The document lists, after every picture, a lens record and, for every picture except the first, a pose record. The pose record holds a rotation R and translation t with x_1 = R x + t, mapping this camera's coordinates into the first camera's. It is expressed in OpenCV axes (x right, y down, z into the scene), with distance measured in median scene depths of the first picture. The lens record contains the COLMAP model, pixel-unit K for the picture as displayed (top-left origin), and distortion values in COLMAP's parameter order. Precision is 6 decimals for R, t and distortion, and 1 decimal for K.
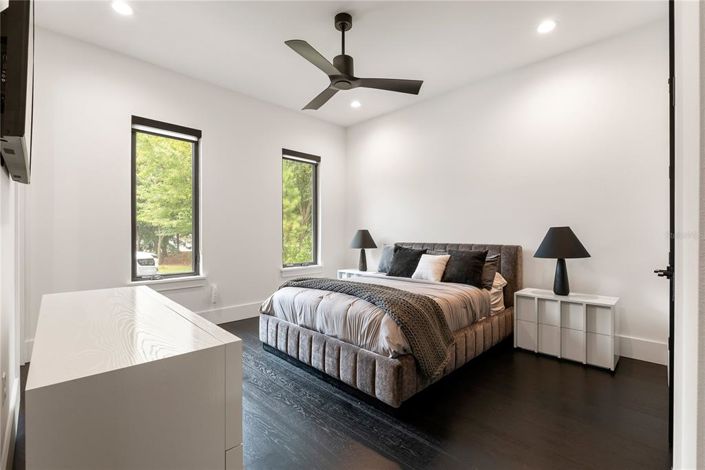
lens RADIAL K [[319.3, 0, 353.6], [0, 319.3, 231.0], [0, 0, 1]] dist [-0.004138, -0.000279]
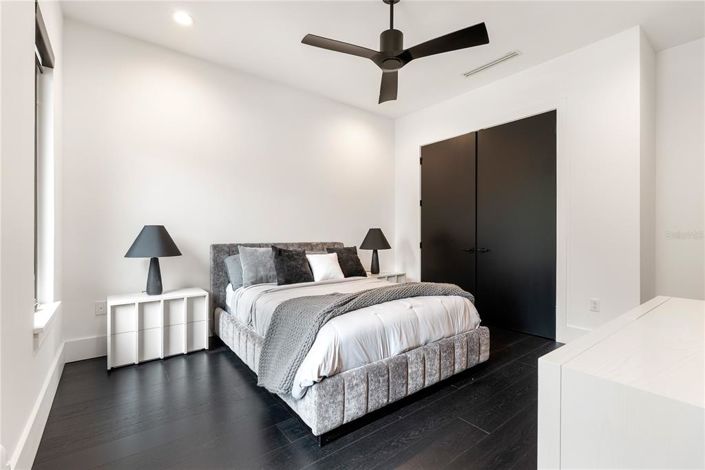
lens RADIAL K [[319.3, 0, 353.6], [0, 319.3, 231.0], [0, 0, 1]] dist [-0.004138, -0.000279]
pose [[0.126257, 0.005398, 0.991983, -0.830617], [-0.008276, 0.999956, -0.004388, 0.007341], [-0.991963, -0.007655, 0.126296, 0.895793]]
